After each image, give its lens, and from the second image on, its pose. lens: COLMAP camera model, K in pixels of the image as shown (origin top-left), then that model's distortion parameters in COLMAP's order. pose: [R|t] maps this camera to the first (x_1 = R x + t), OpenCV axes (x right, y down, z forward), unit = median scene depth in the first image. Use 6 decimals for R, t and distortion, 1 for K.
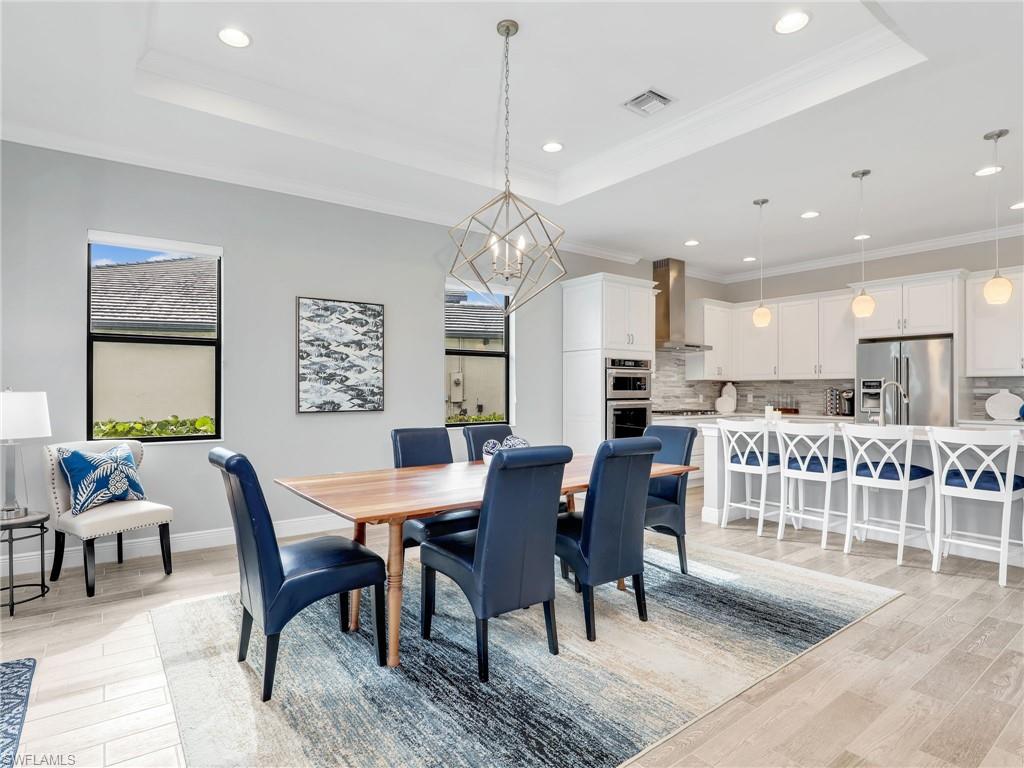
lens RADIAL K [[546.7, 0, 487.0], [0, 546.7, 390.6], [0, 0, 1]] dist [-0.030681, 0.000238]
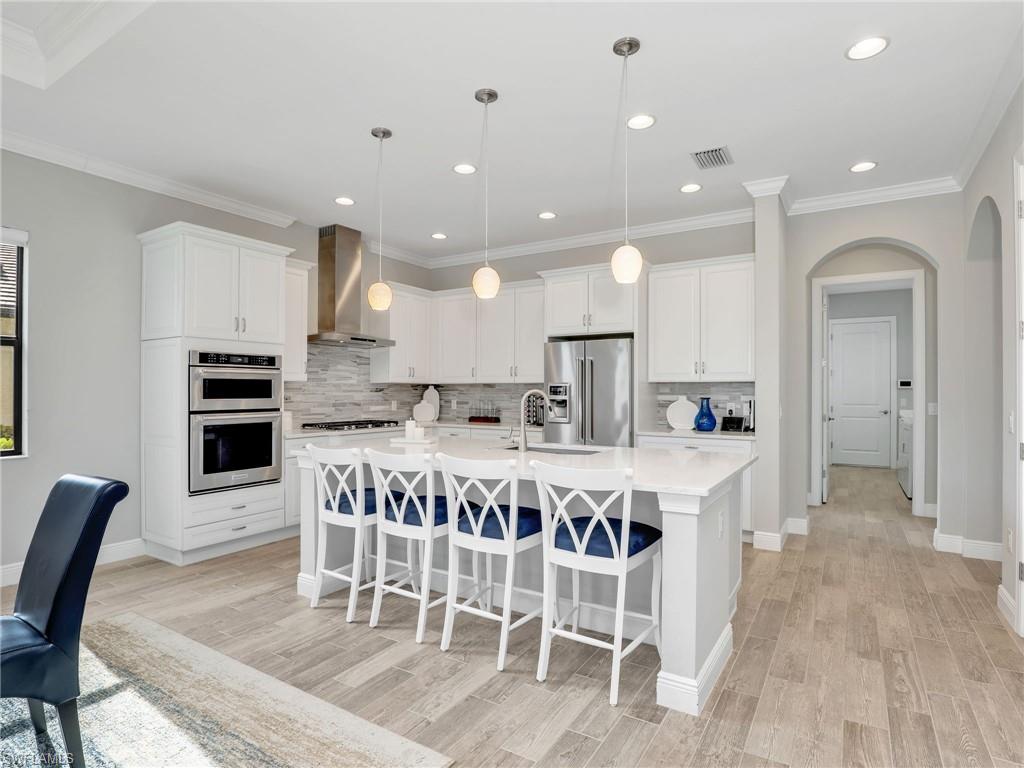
lens RADIAL K [[547.6, 0, 515.0], [0, 547.6, 388.8], [0, 0, 1]] dist [-0.028854, 0.000263]
pose [[0.923528, 0.001467, 0.383529, 0.400595], [-0.001014, 0.999999, -0.001384, -0.015078], [-0.383531, 0.000889, 0.923528, 0.282079]]
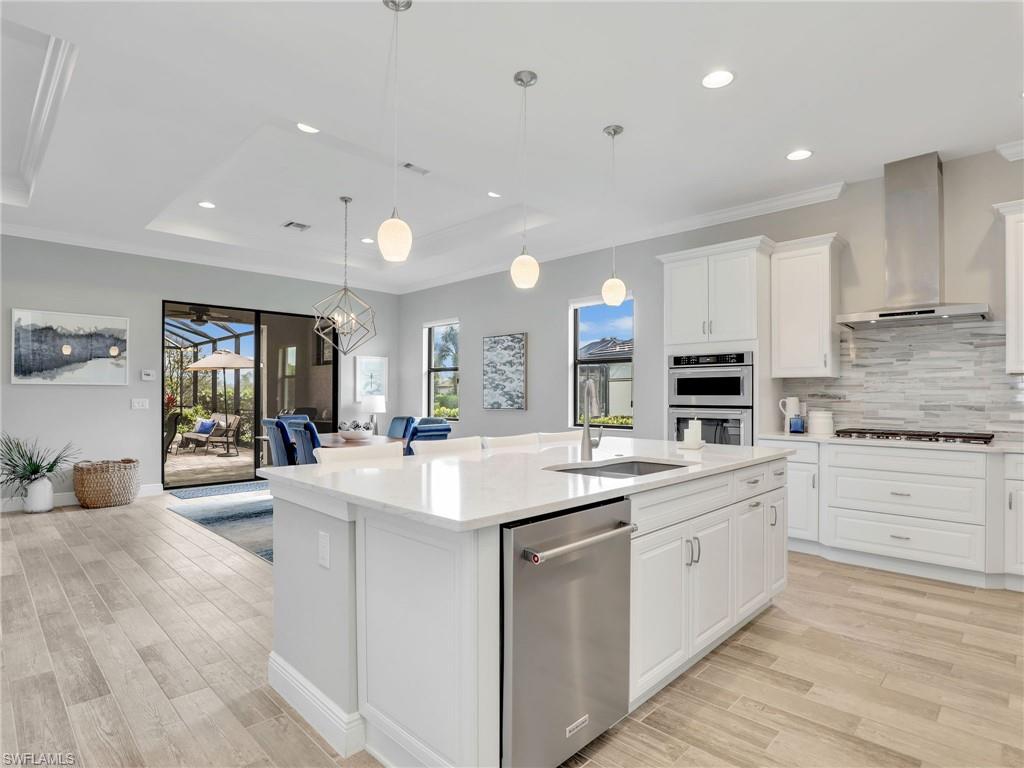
lens RADIAL K [[547.6, 0, 515.0], [0, 547.6, 388.8], [0, 0, 1]] dist [-0.028854, 0.000263]
pose [[0.175071, -0.009806, -0.984507, 1.200222], [-0.000518, 0.999949, -0.010052, -0.001769], [0.984556, 0.002270, 0.175057, 0.753543]]
